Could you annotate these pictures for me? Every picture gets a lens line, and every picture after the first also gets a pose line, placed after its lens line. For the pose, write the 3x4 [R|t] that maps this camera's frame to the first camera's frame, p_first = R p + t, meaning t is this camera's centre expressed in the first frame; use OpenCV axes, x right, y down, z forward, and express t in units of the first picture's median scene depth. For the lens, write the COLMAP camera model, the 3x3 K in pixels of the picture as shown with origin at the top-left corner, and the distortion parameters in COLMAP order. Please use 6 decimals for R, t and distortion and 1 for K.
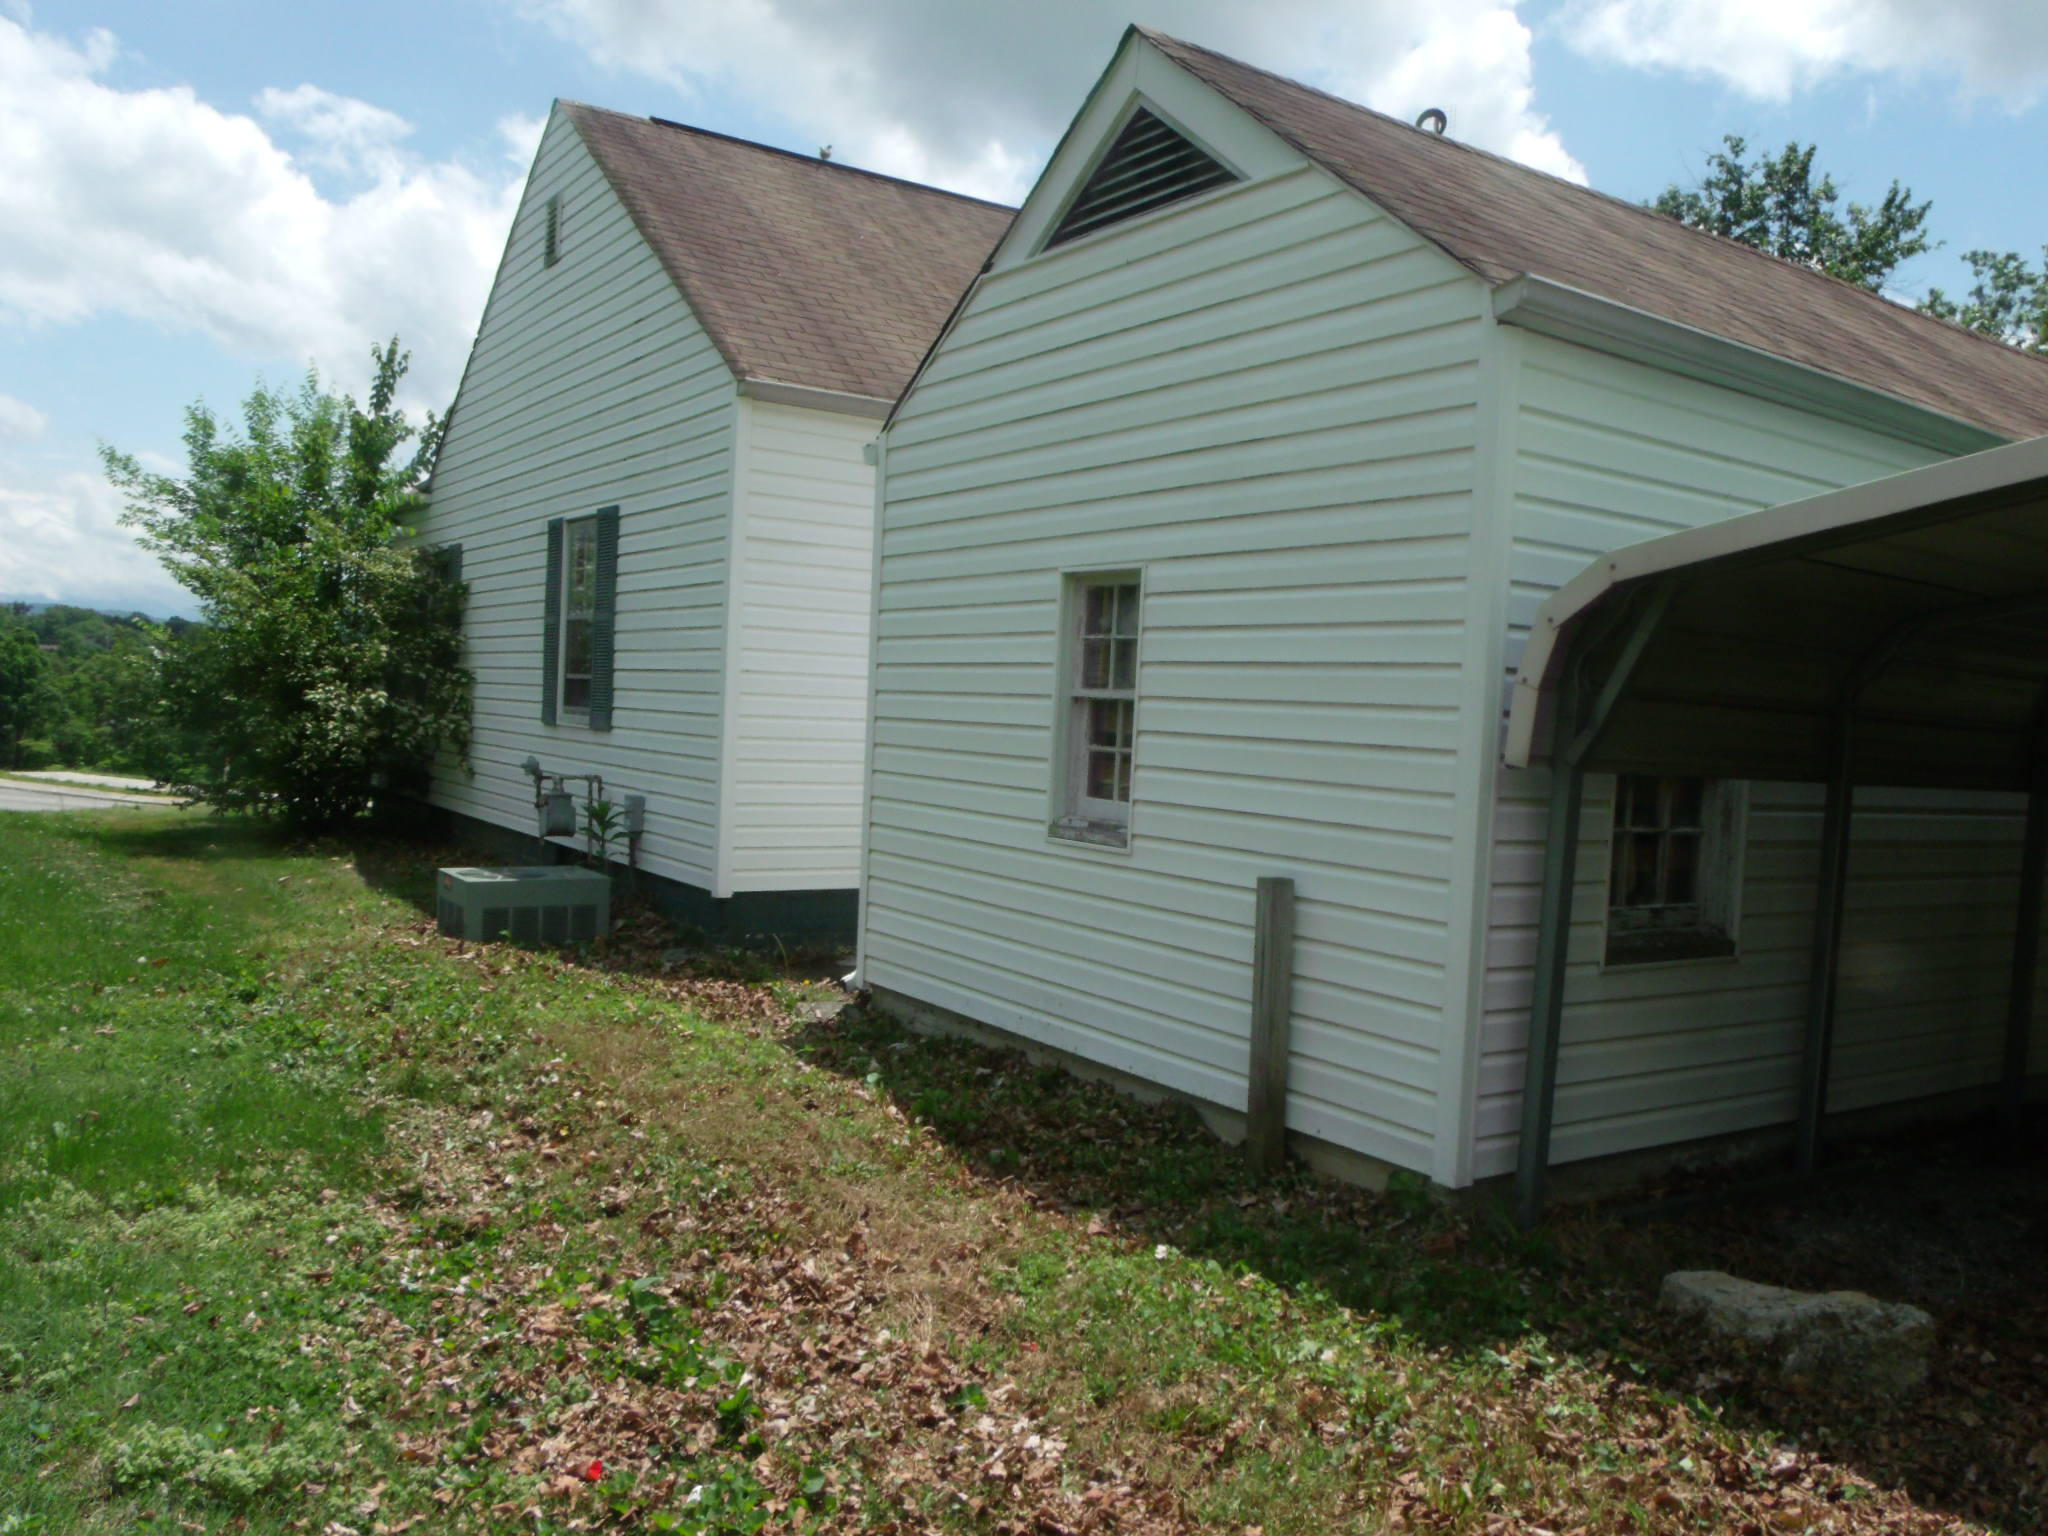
lens RADIAL K [[1607.2, 0, 1031.0], [0, 1607.2, 767.2], [0, 0, 1]] dist [-0.035092, 0.001908]
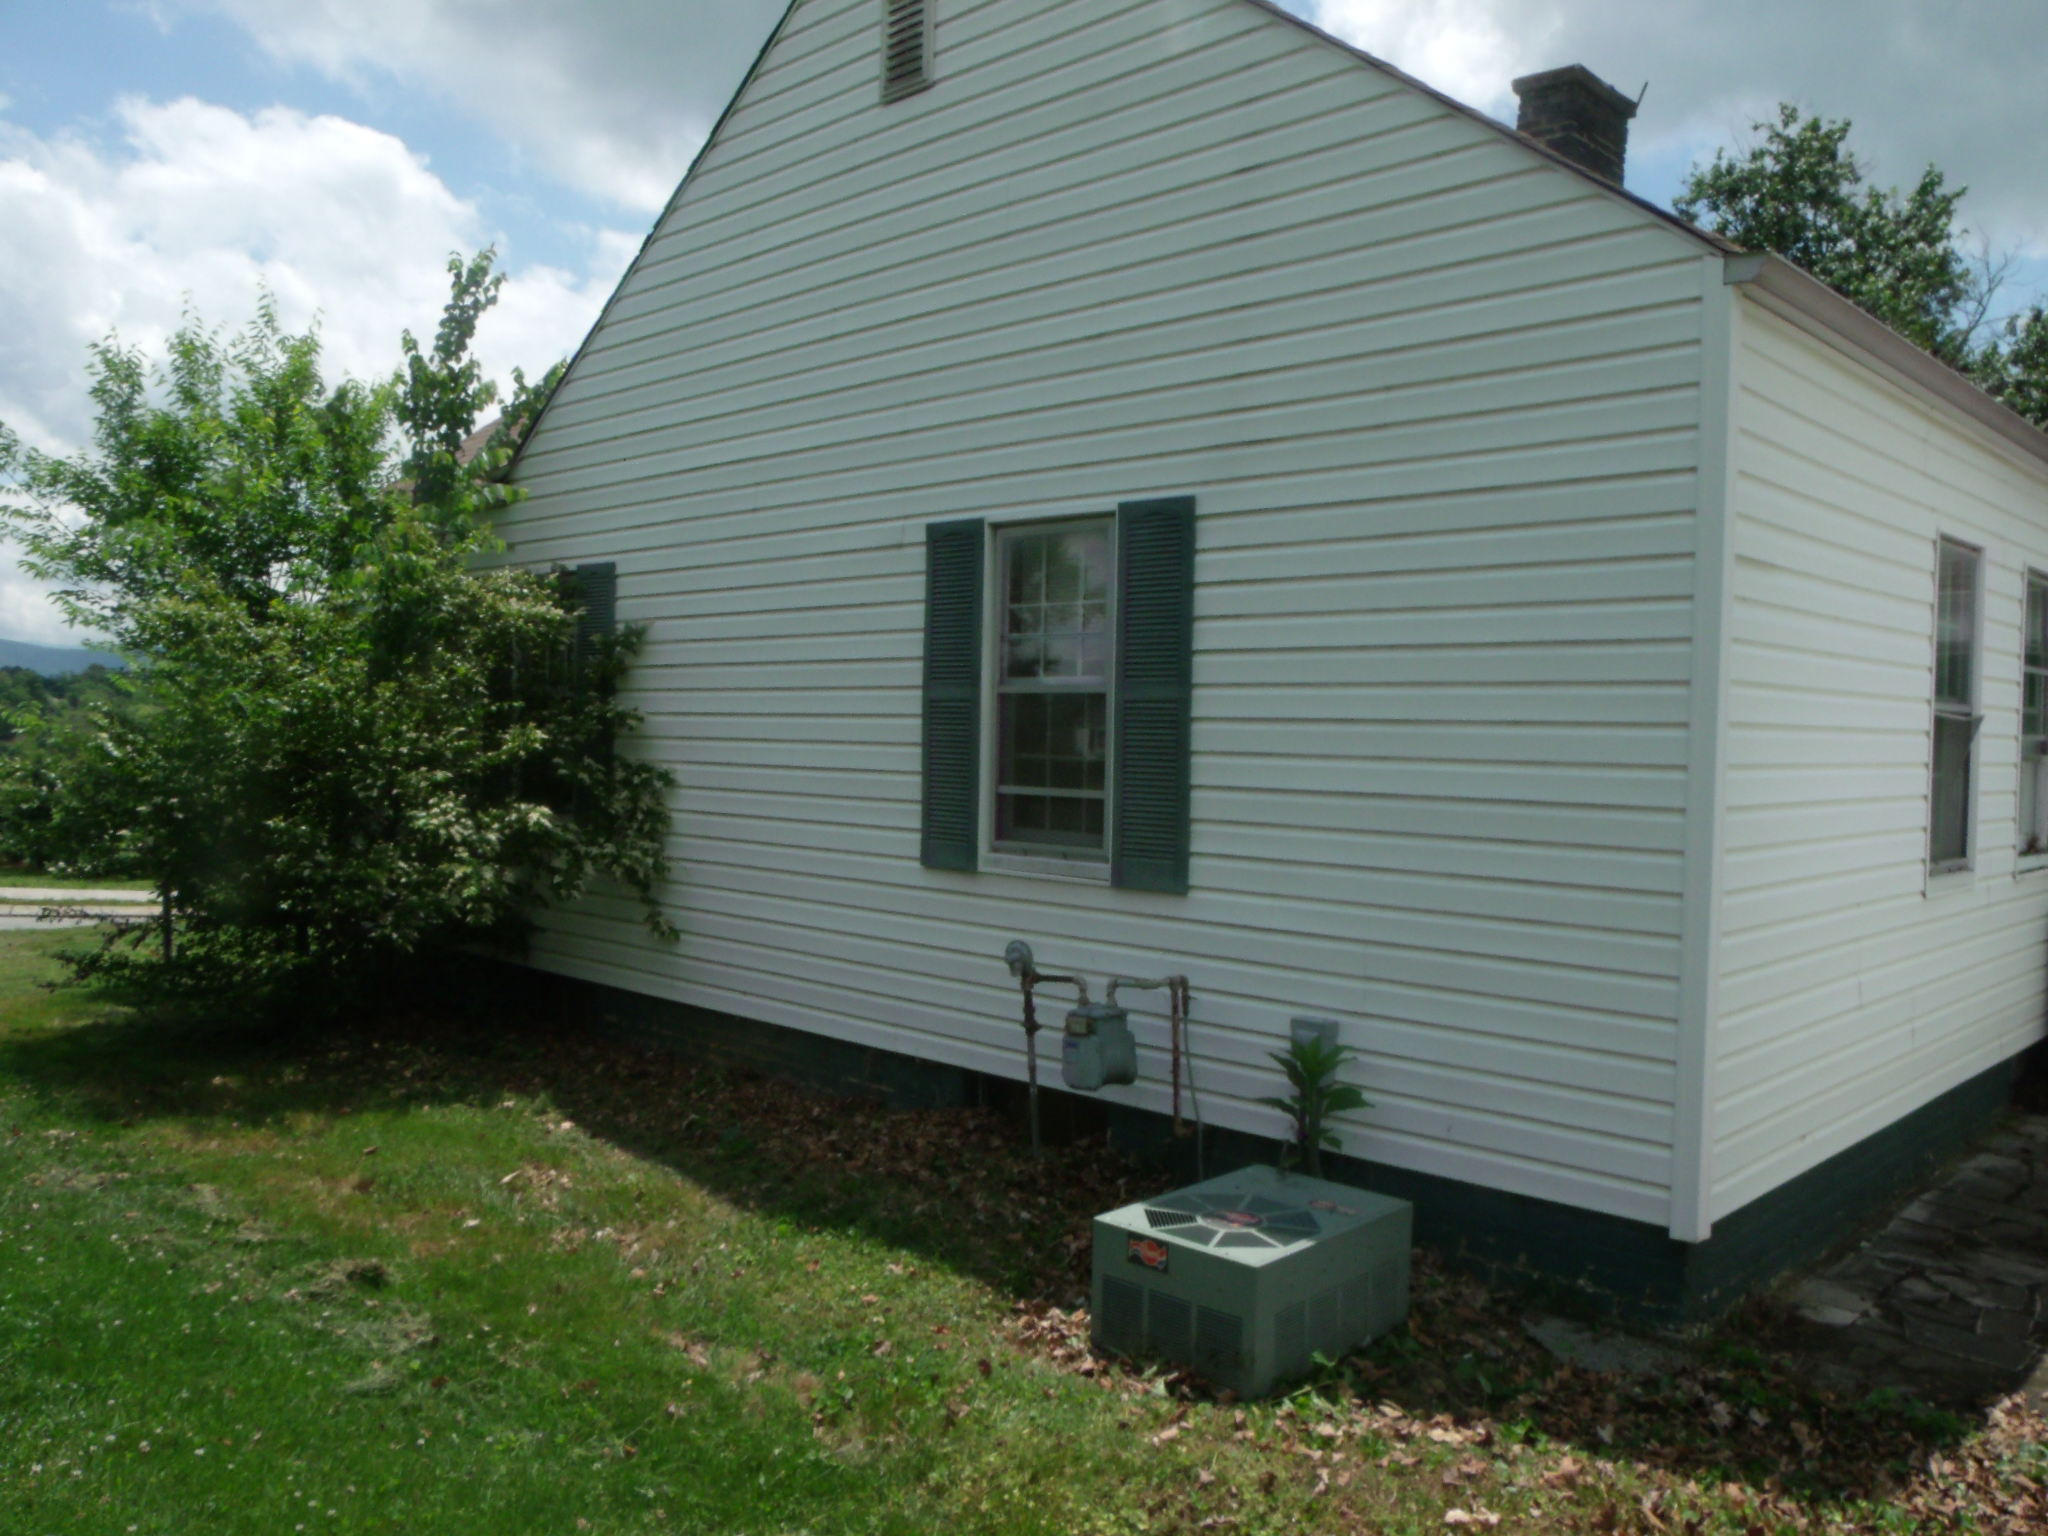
lens RADIAL K [[1607.2, 0, 1018.5], [0, 1607.2, 769.3], [0, 0, 1]] dist [-0.035092, 0.001908]
pose [[0.977589, -0.035075, 0.207579, -0.376174], [0.035965, 0.999353, -0.000515, -0.058967], [-0.207427, 0.007969, 0.978218, 0.392192]]
